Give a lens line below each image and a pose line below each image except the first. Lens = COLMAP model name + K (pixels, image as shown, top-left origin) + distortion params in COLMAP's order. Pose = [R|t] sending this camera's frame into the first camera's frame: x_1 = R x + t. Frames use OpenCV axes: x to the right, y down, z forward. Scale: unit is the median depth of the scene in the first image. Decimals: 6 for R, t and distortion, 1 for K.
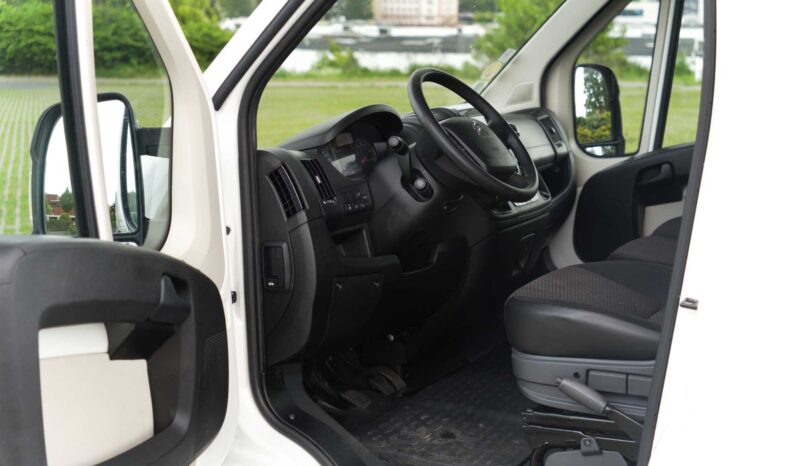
lens RADIAL K [[1213.7, 0, 396.9], [0, 1213.7, 235.5], [0, 0, 1]] dist [0.014994, 0.000000]
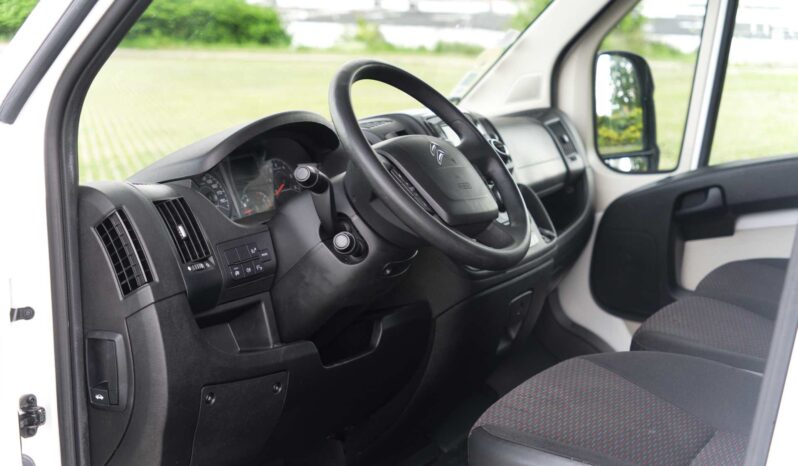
lens RADIAL K [[1213.7, 0, 404.7], [0, 1213.7, 233.5], [0, 0, 1]] dist [0.014994, 0.000000]
pose [[0.999652, 0.021663, -0.015050, 0.044962], [-0.021383, 0.999599, 0.018537, -0.043028], [0.015446, -0.018208, 0.999715, 0.262468]]
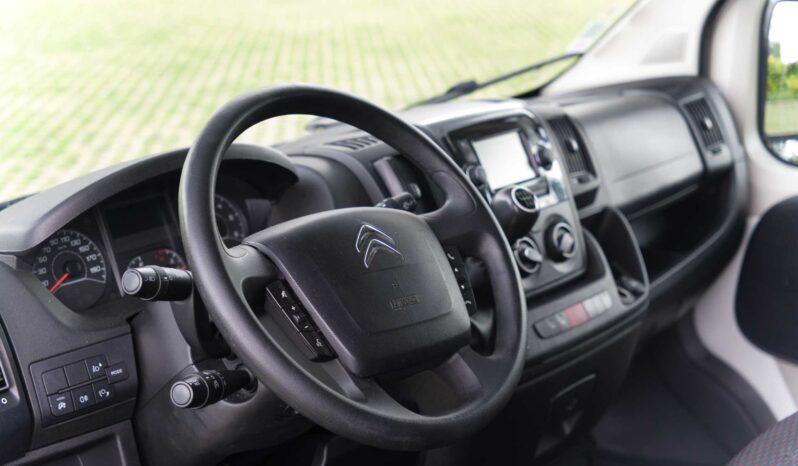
lens RADIAL K [[1213.7, 0, 394.6], [0, 1213.7, 228.6], [0, 0, 1]] dist [0.014994, 0.000000]
pose [[0.971452, 0.098398, -0.215866, 0.124123], [-0.069495, 0.988042, 0.137634, -0.115133], [0.226827, -0.118704, 0.966674, 0.455334]]
